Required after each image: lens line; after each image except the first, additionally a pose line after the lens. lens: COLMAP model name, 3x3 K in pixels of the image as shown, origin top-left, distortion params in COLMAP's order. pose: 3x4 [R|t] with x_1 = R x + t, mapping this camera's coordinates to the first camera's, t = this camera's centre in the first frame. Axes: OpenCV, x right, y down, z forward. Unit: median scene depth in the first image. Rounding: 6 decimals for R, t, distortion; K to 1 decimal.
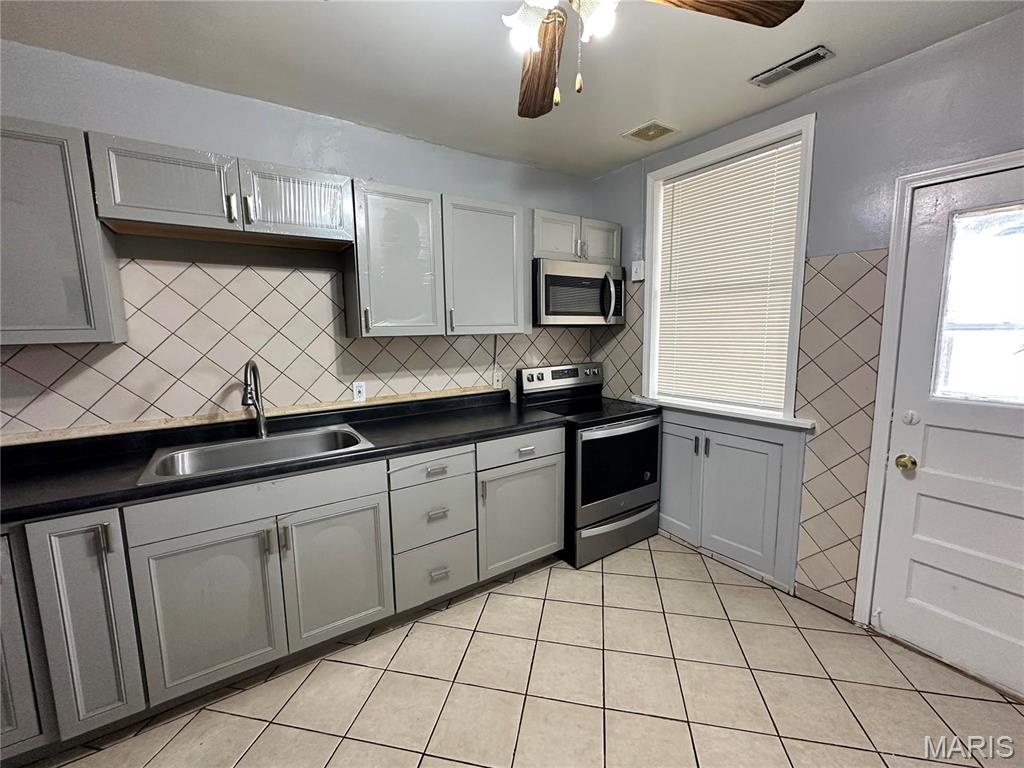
lens RADIAL K [[424.2, 0, 512.0], [0, 424.2, 384.0], [0, 0, 1]] dist [-0.002048, 0.000106]
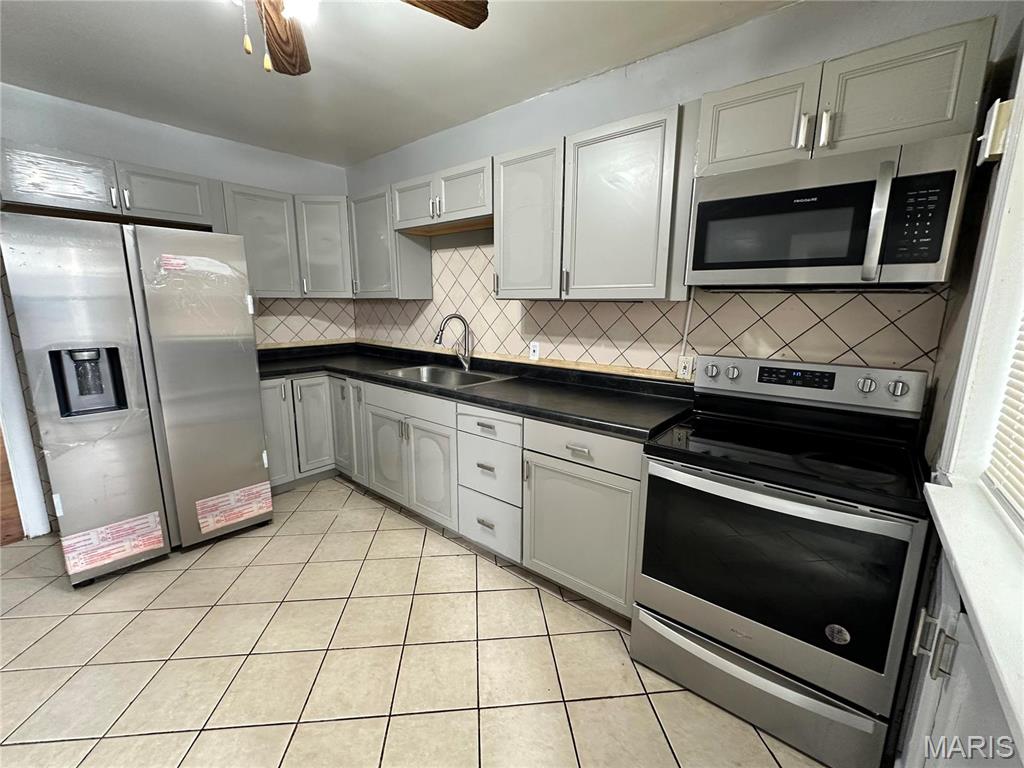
lens RADIAL K [[424.2, 0, 512.0], [0, 424.2, 384.0], [0, 0, 1]] dist [-0.002048, 0.000106]
pose [[0.292849, 0.196555, -0.935738, 0.718029], [-0.140492, 0.976866, 0.161226, -0.071942], [0.945781, 0.084249, 0.313689, 0.653008]]
